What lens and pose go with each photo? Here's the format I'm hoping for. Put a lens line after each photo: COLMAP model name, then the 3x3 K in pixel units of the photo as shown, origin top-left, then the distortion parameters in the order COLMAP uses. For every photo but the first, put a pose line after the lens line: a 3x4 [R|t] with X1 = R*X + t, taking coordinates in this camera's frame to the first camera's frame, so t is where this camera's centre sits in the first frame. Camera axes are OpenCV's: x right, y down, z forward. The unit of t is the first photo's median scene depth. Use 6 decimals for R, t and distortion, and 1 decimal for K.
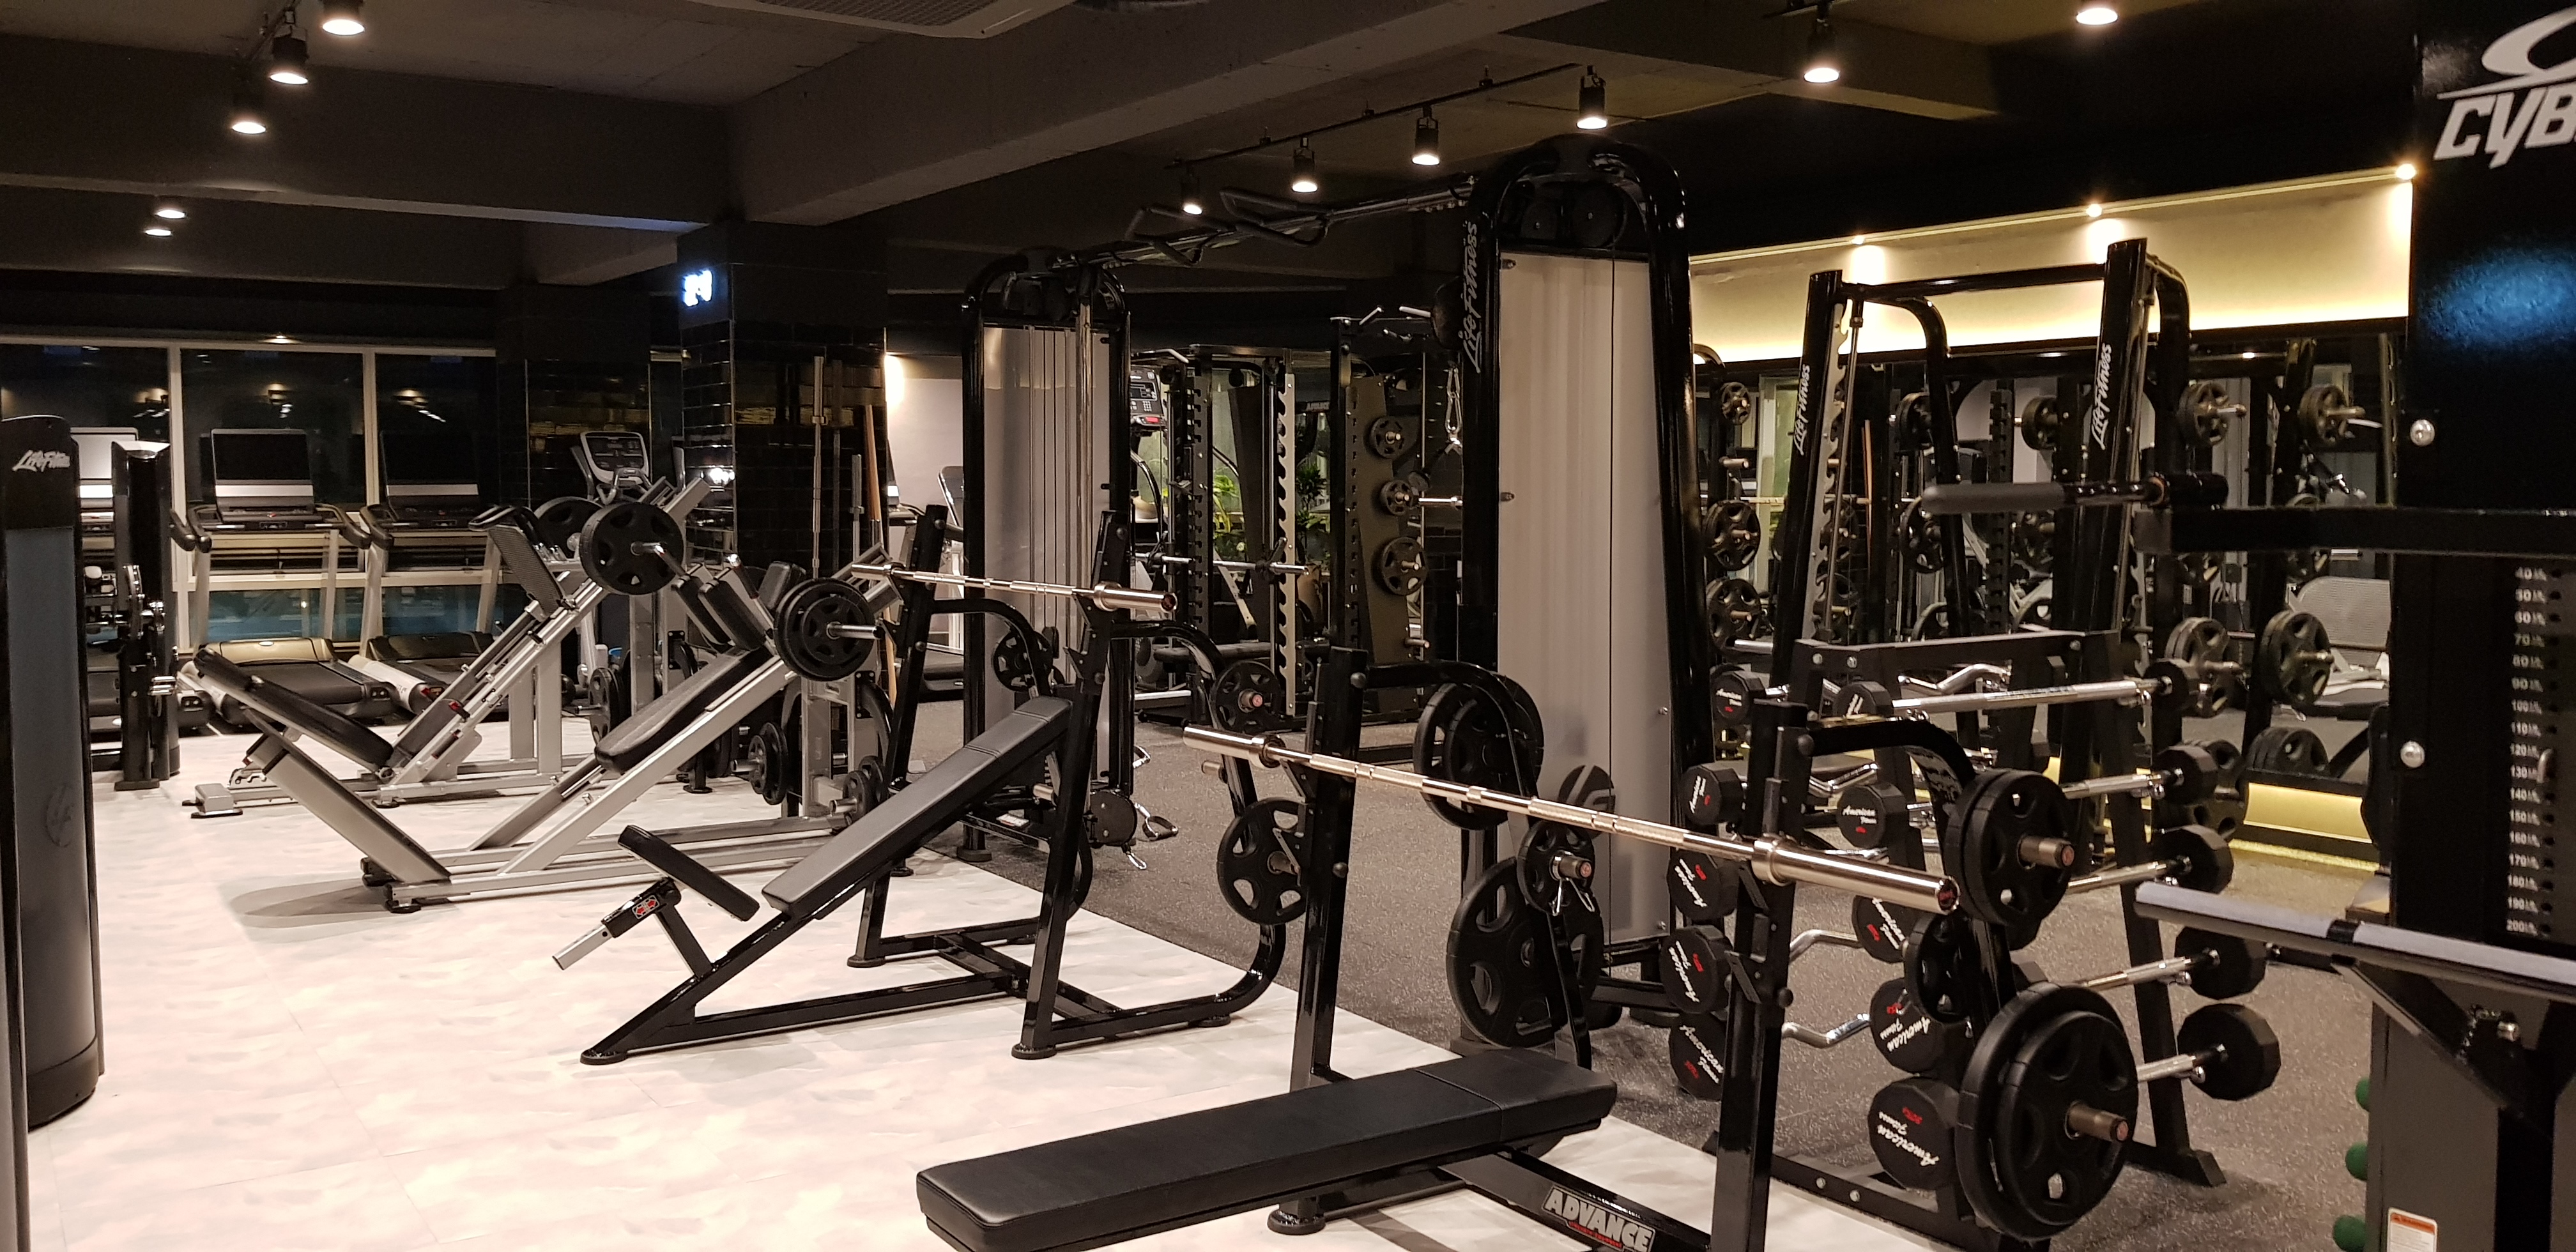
lens RADIAL K [[2014.6, 0, 1335.0], [0, 2014.6, 595.4], [0, 0, 1]] dist [0.111896, -0.205947]
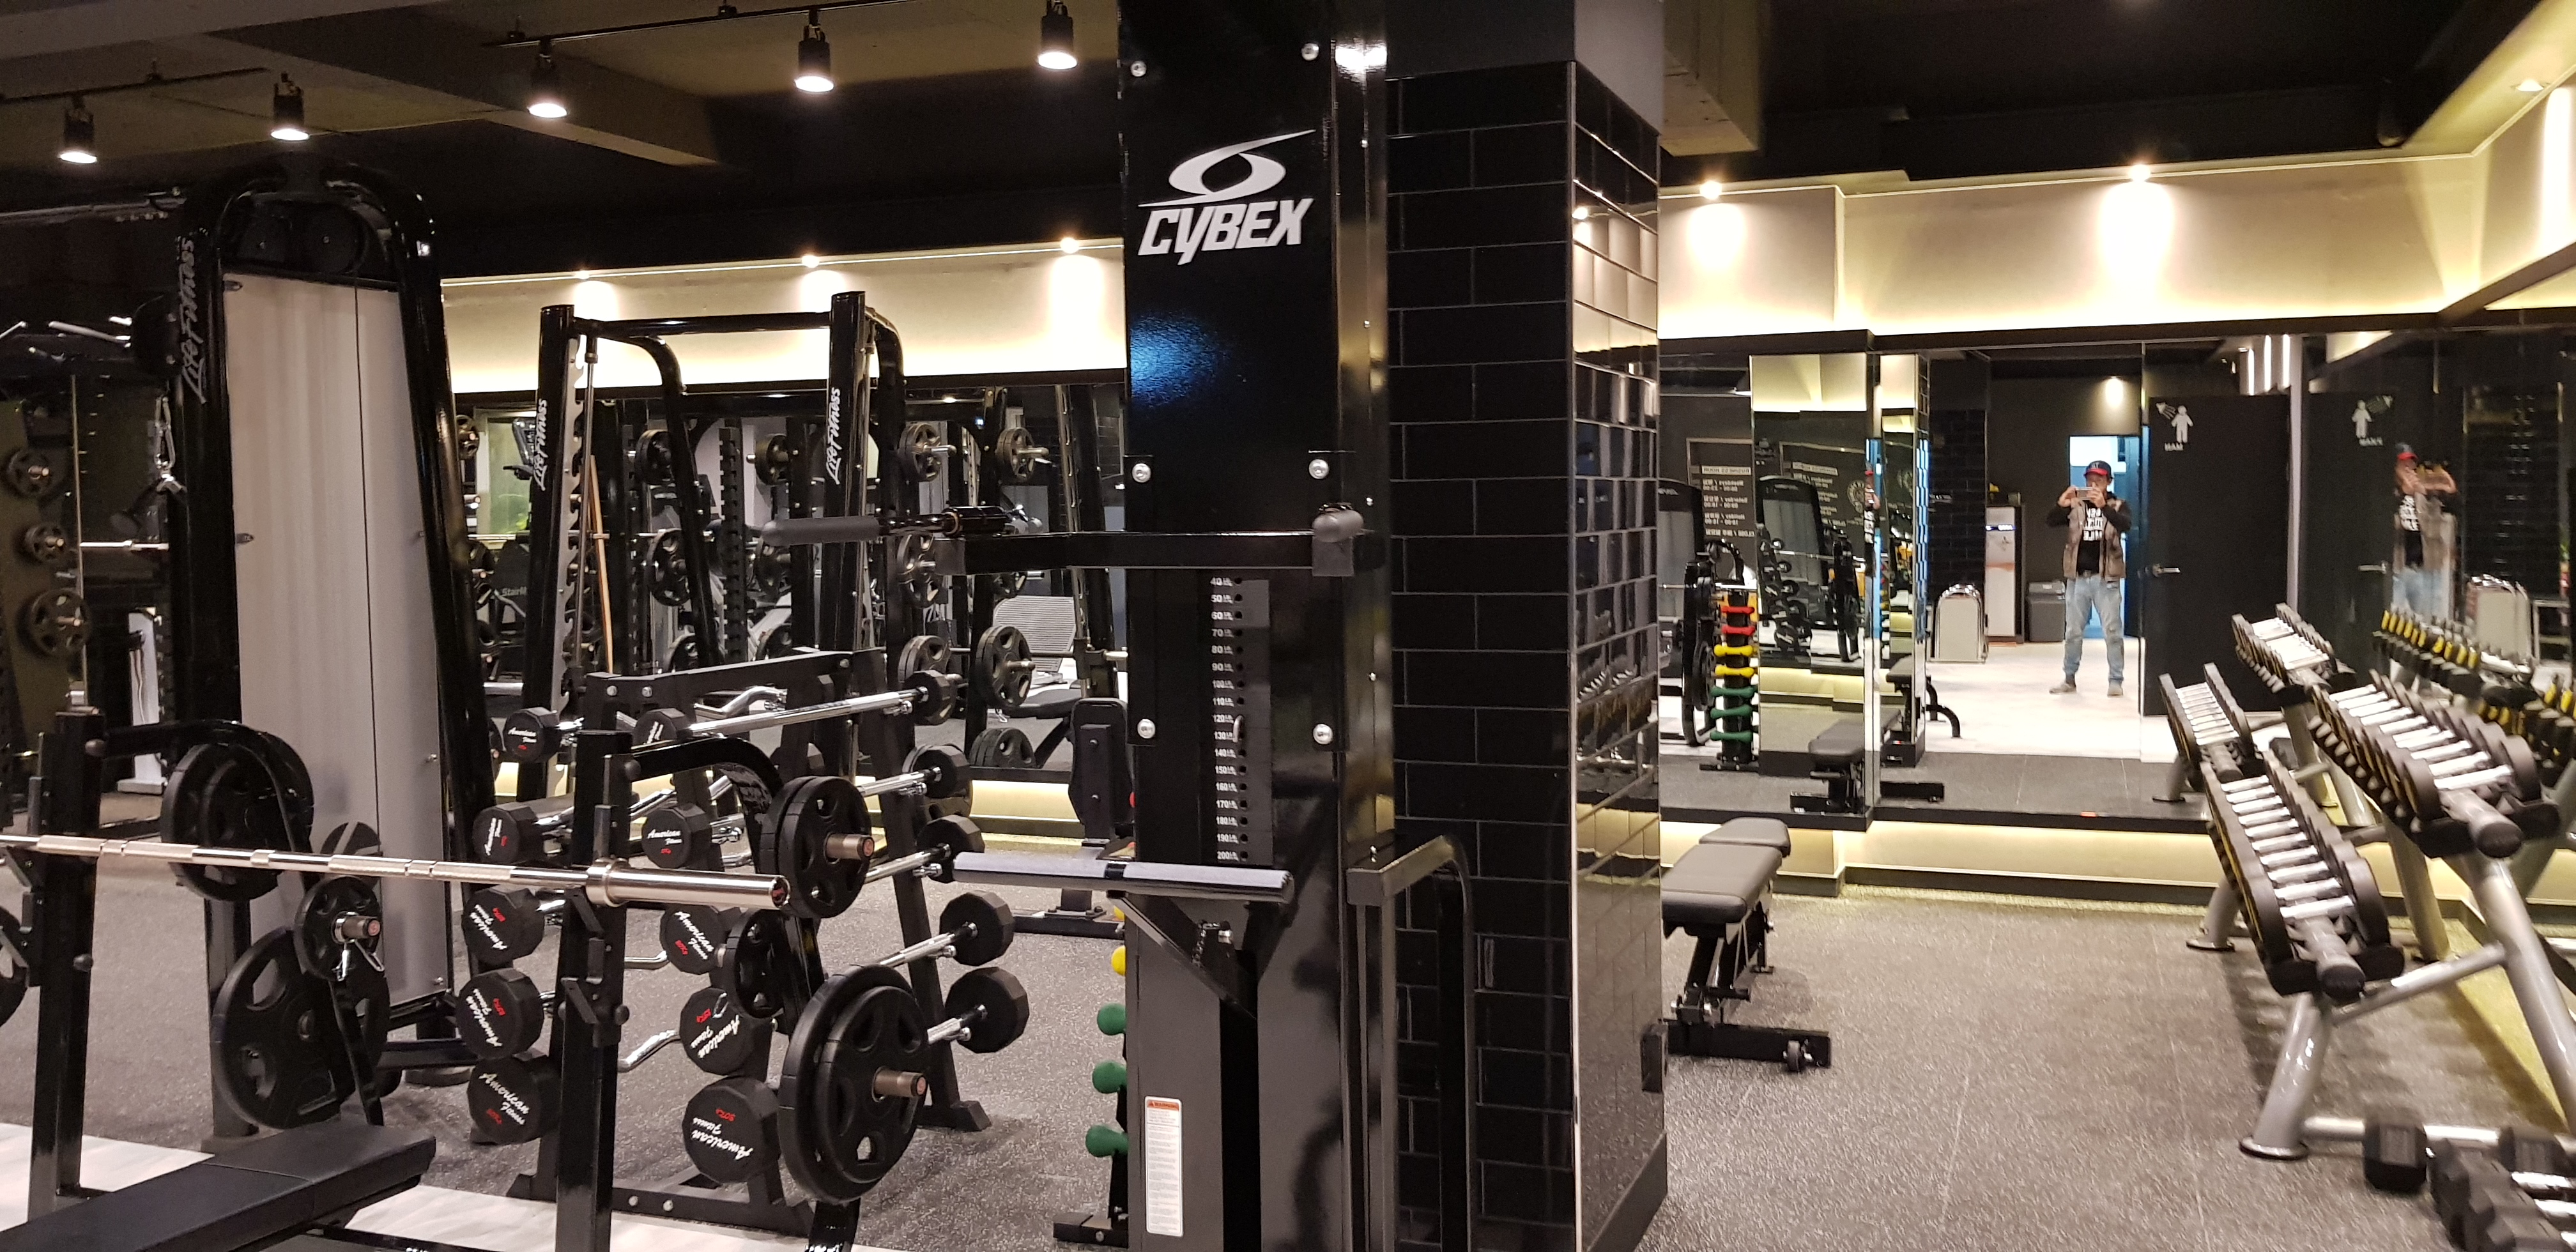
lens RADIAL K [[2014.1, 0, 1296.8], [0, 2014.1, 592.5], [0, 0, 1]] dist [0.097954, -0.163646]
pose [[0.826492, -0.037169, 0.561720, -0.041737], [0.047212, 0.998879, -0.003370, 0.001345], [-0.560965, 0.029305, 0.827320, -0.036964]]
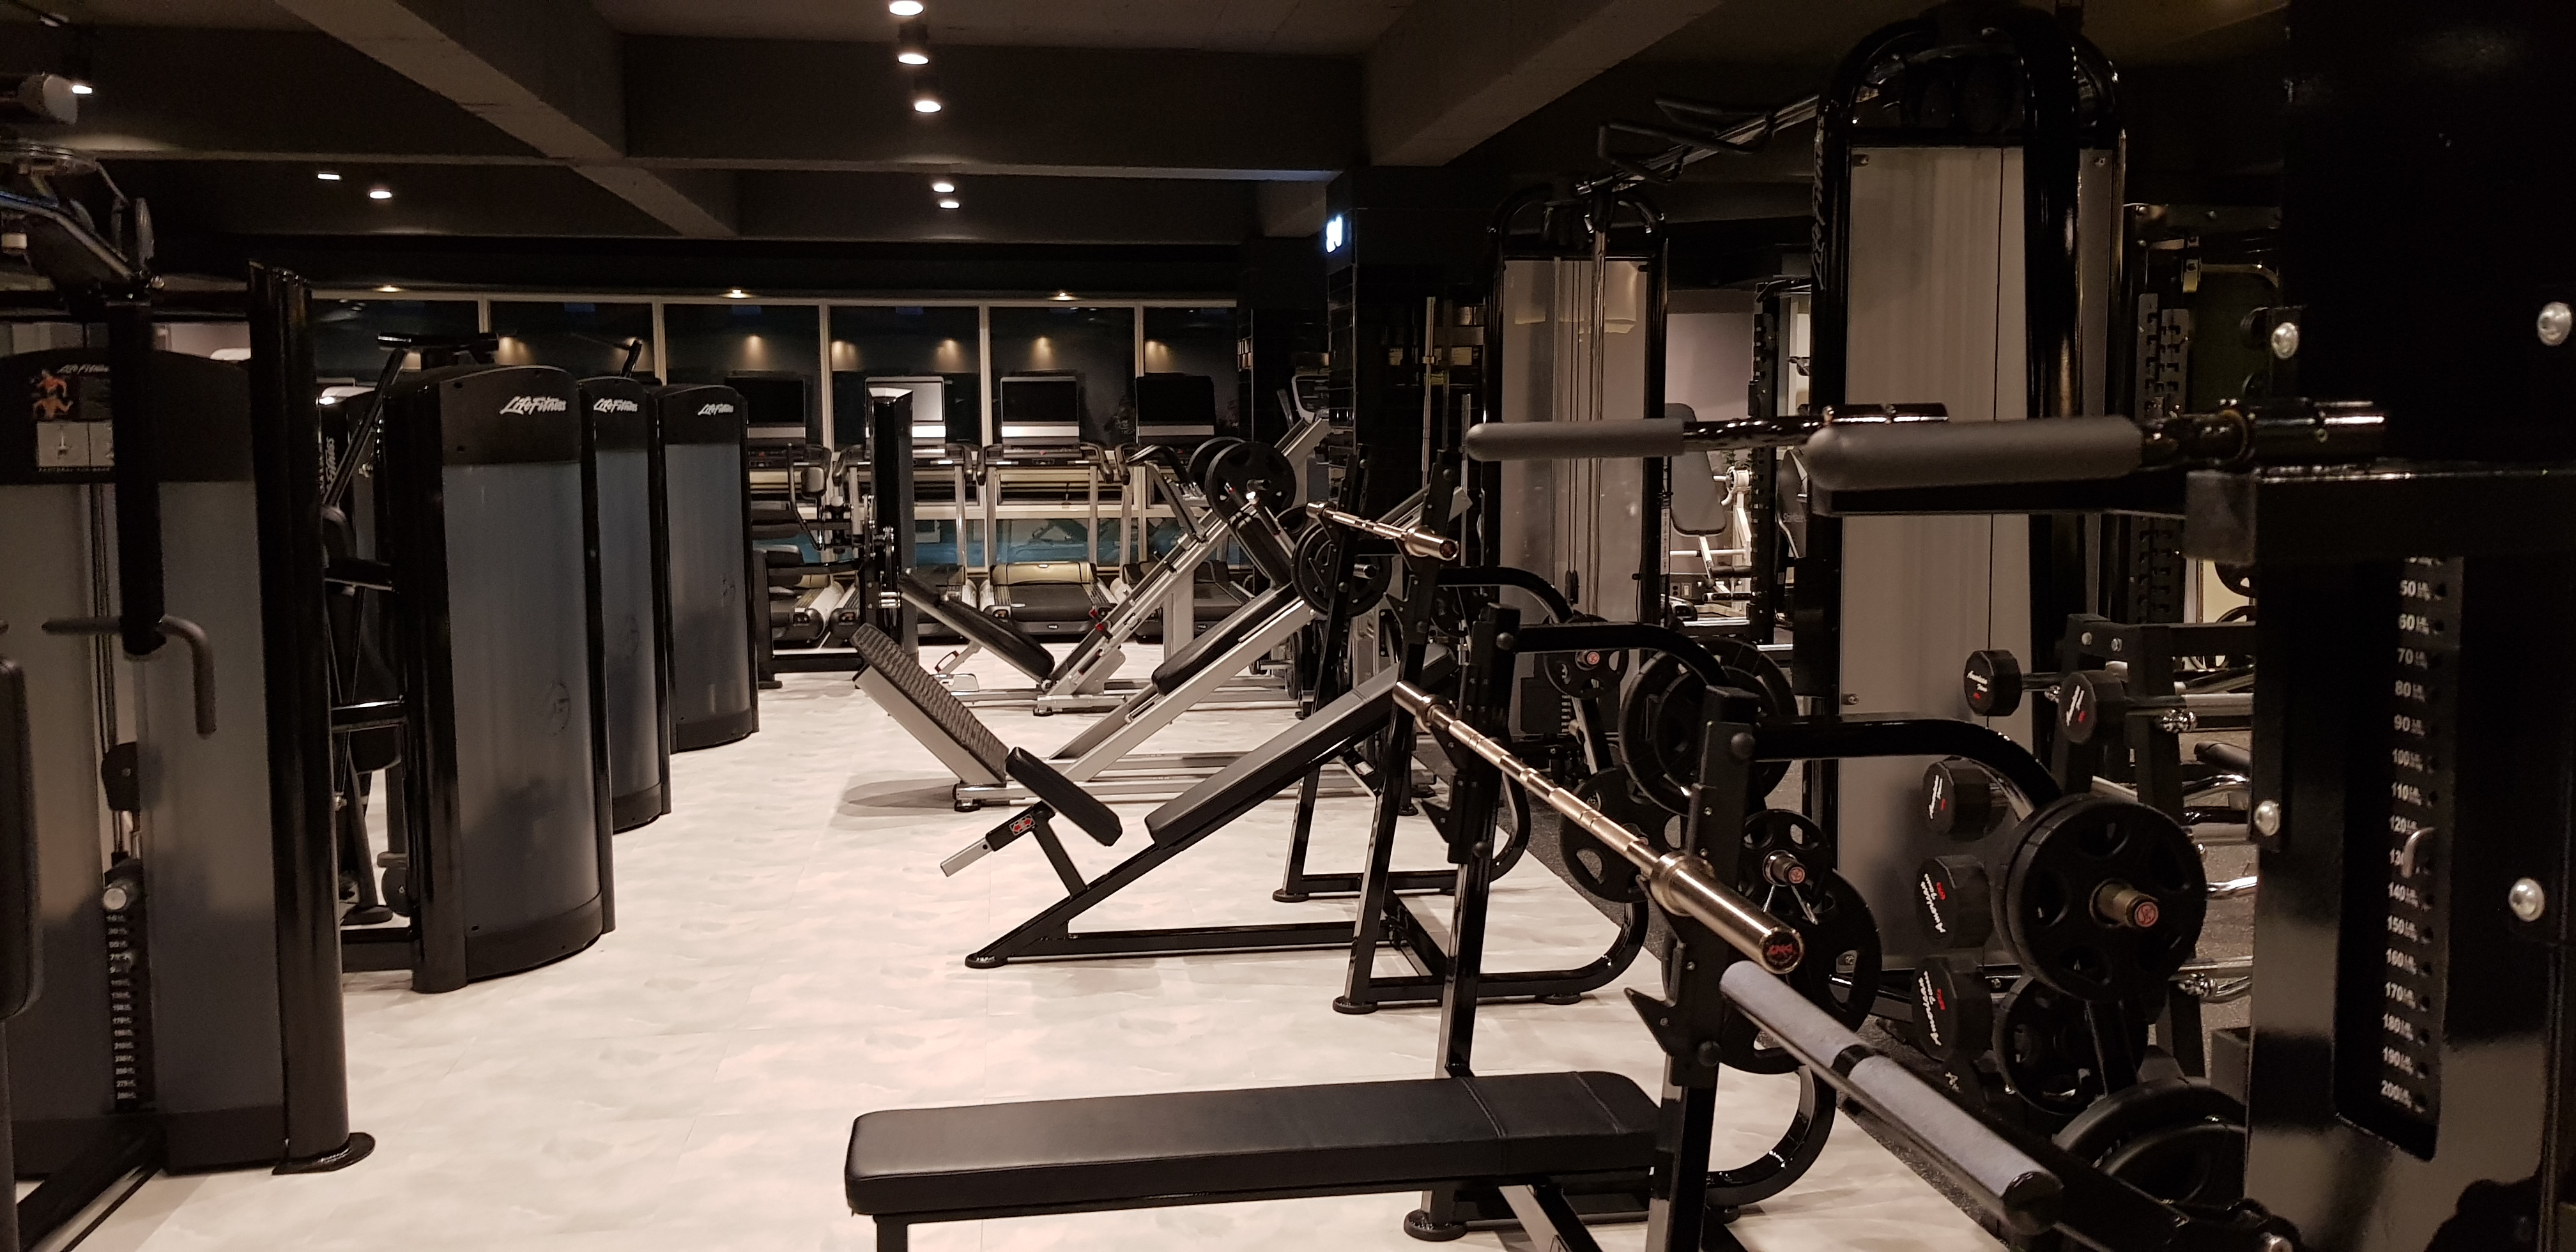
lens RADIAL K [[2014.6, 0, 1335.0], [0, 2014.6, 595.4], [0, 0, 1]] dist [0.111896, -0.205947]
pose [[0.905048, 0.032715, -0.424050, 0.251604], [-0.019702, 0.999192, 0.035037, -0.006316], [0.424853, -0.023356, 0.904961, 0.122120]]
